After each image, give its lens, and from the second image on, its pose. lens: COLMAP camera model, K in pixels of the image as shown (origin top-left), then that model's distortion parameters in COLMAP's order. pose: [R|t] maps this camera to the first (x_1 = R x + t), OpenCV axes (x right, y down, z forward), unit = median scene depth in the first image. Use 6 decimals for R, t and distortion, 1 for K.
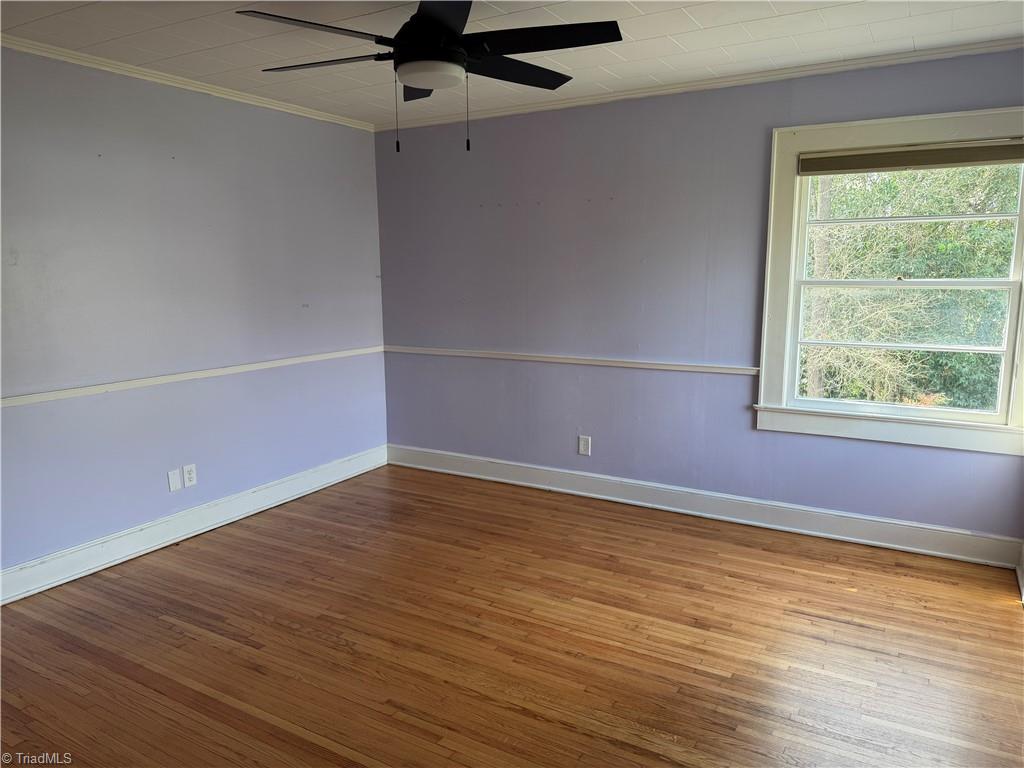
lens RADIAL K [[722.6, 0, 512.0], [0, 722.6, 384.0], [0, 0, 1]] dist [0.126199, -0.179097]
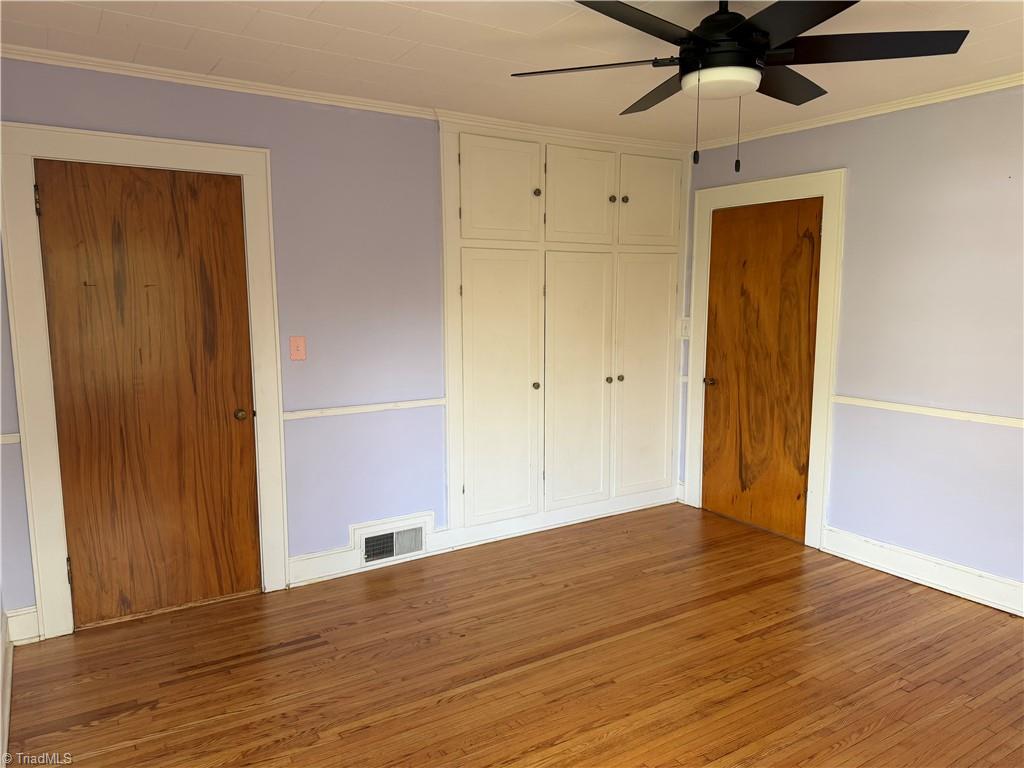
lens RADIAL K [[722.6, 0, 512.0], [0, 722.6, 384.0], [0, 0, 1]] dist [0.126199, -0.179097]
pose [[-0.440207, 0.119875, -0.889858, 0.639283], [-0.142186, 0.969237, 0.200907, -0.160829], [0.886567, 0.214966, -0.409620, 0.930058]]
